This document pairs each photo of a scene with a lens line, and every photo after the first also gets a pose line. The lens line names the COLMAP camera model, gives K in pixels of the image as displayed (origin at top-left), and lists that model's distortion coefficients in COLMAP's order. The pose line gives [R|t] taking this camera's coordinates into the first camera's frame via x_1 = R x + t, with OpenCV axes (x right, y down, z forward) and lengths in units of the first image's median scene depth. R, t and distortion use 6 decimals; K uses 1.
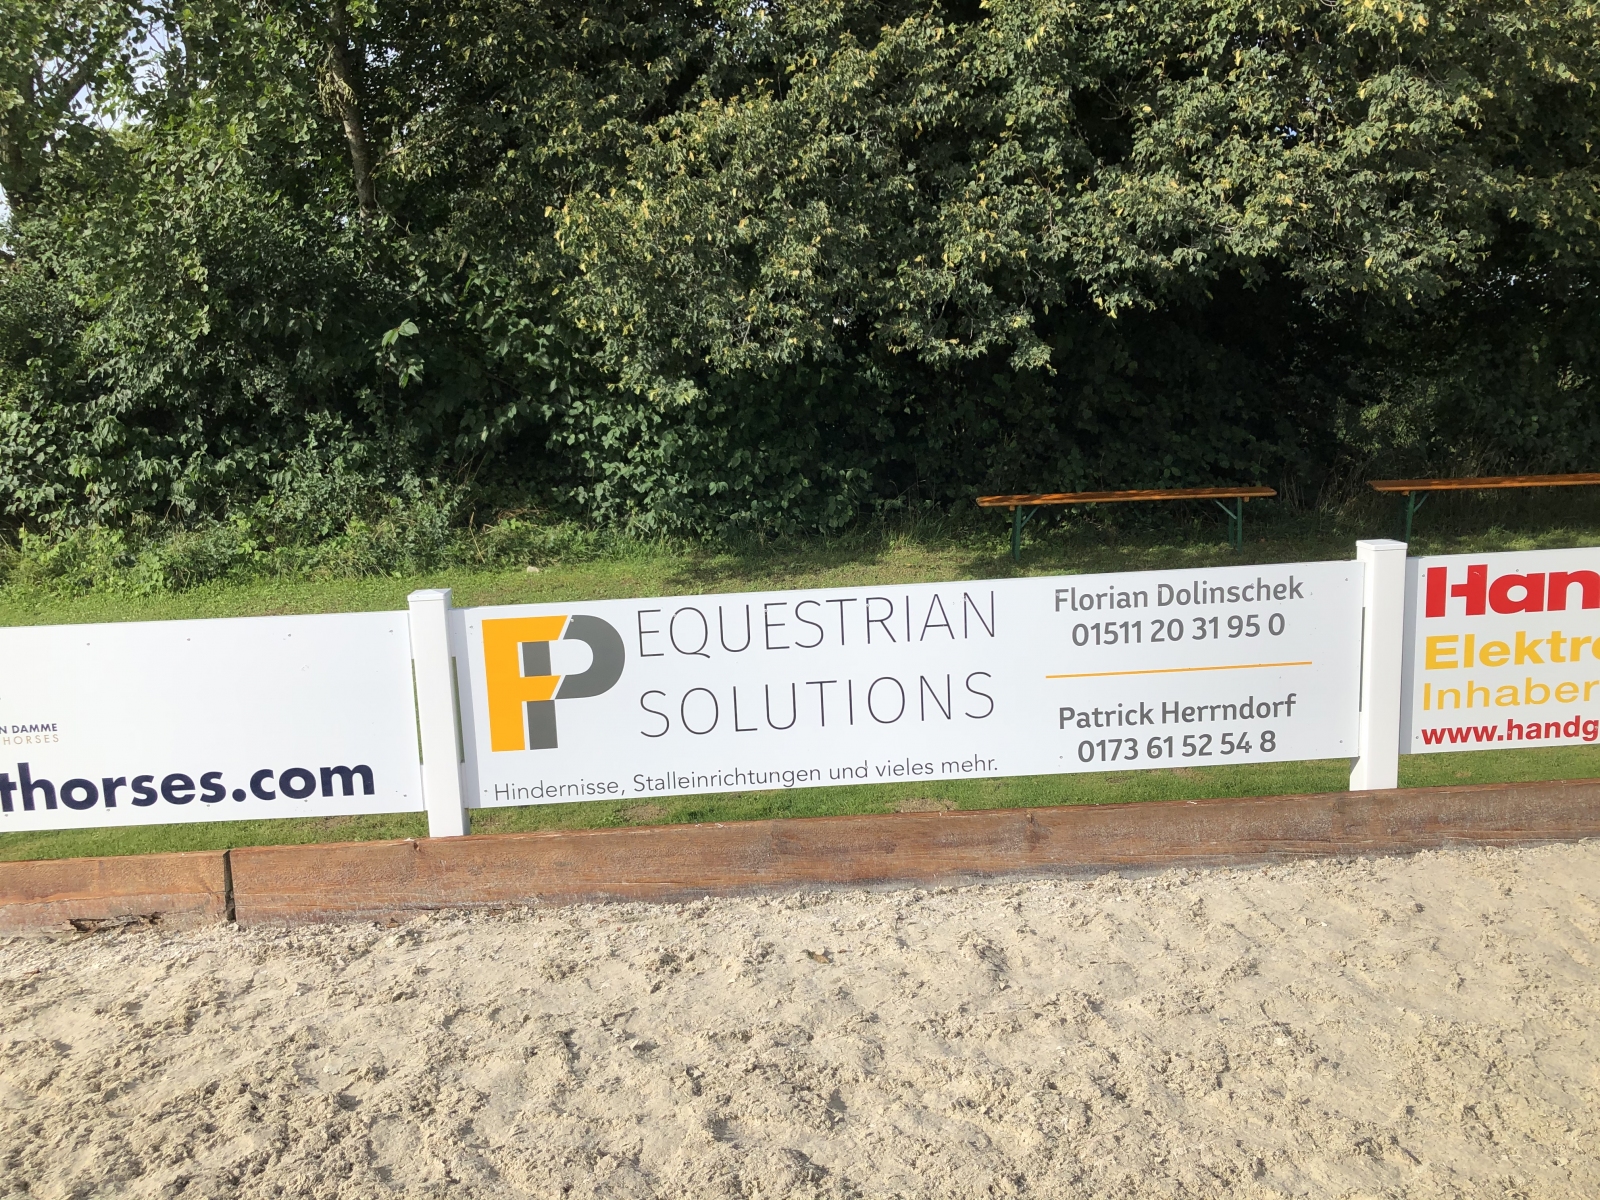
lens RADIAL K [[1295.3, 0, 793.2], [0, 1295.3, 613.8], [0, 0, 1]] dist [0.023594, -0.025788]
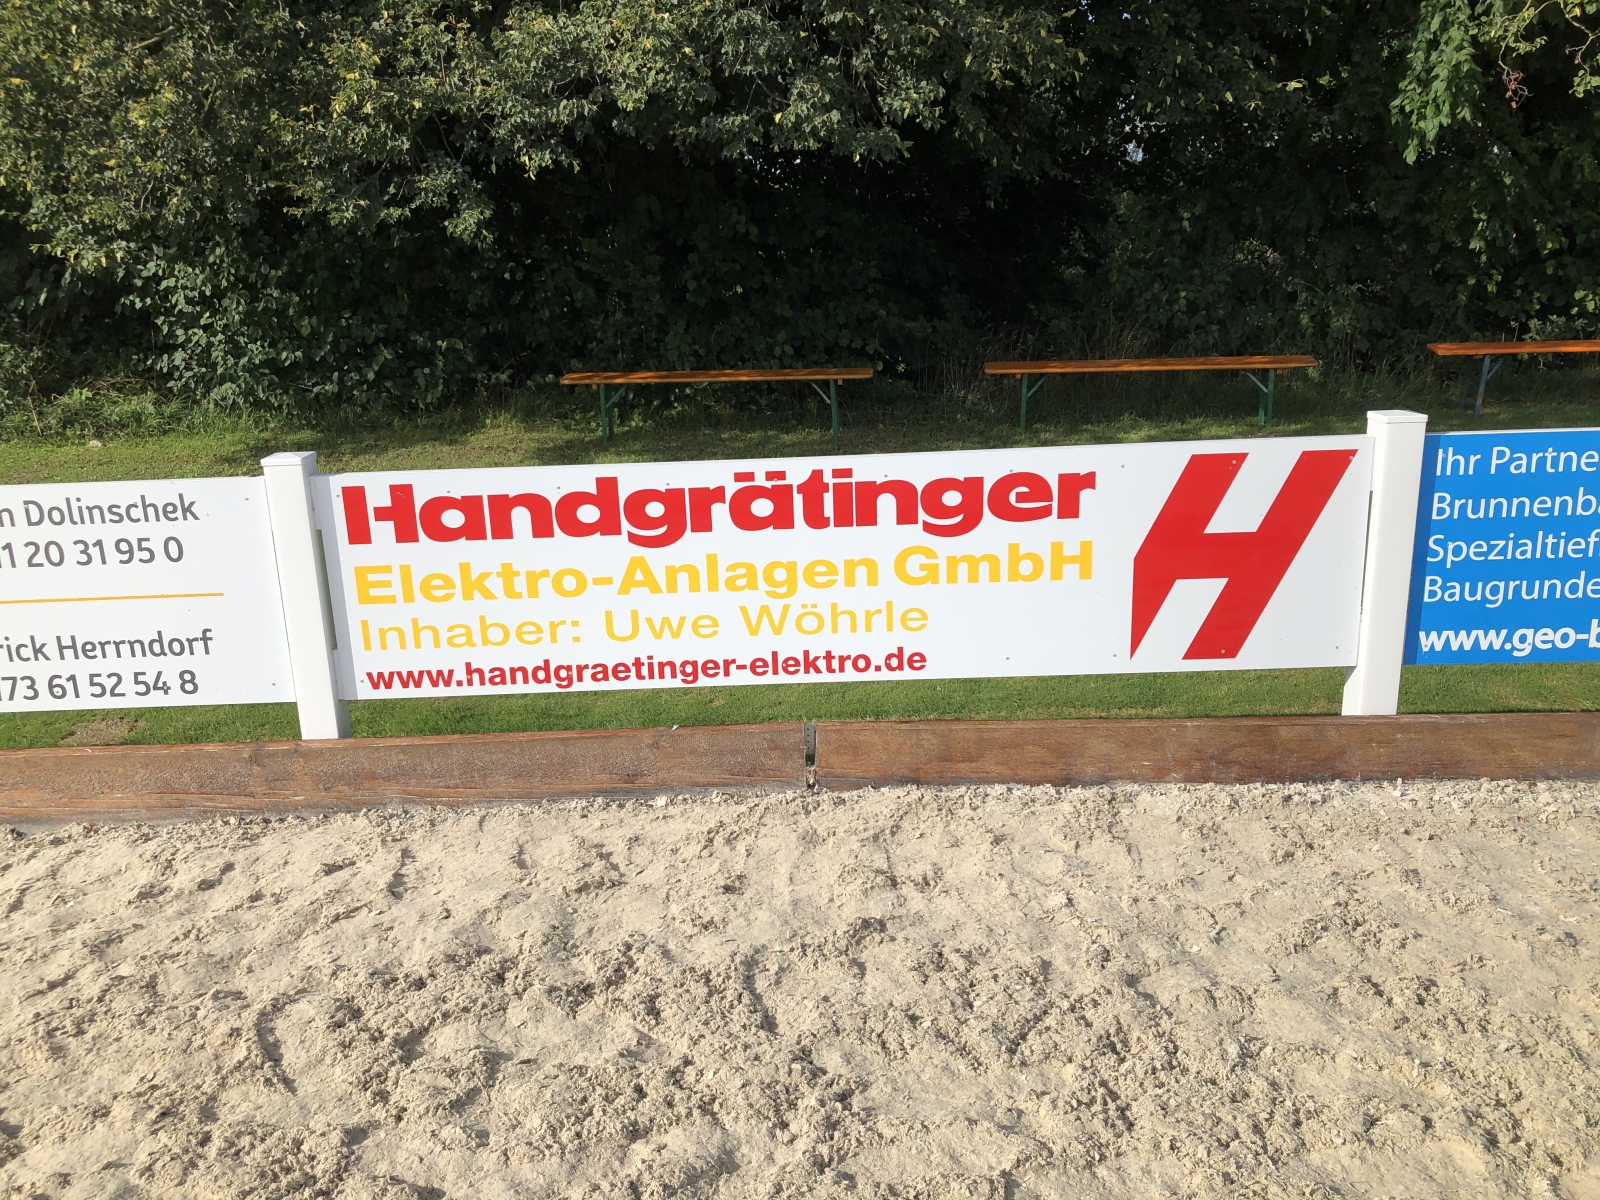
lens RADIAL K [[1295.3, 0, 805.8], [0, 1295.3, 597.9], [0, 0, 1]] dist [0.023594, -0.025788]
pose [[0.999367, 0.020095, -0.029355, 0.801023], [-0.017248, 0.995404, 0.094200, -0.047368], [0.031113, -0.093634, 0.995120, 0.148515]]
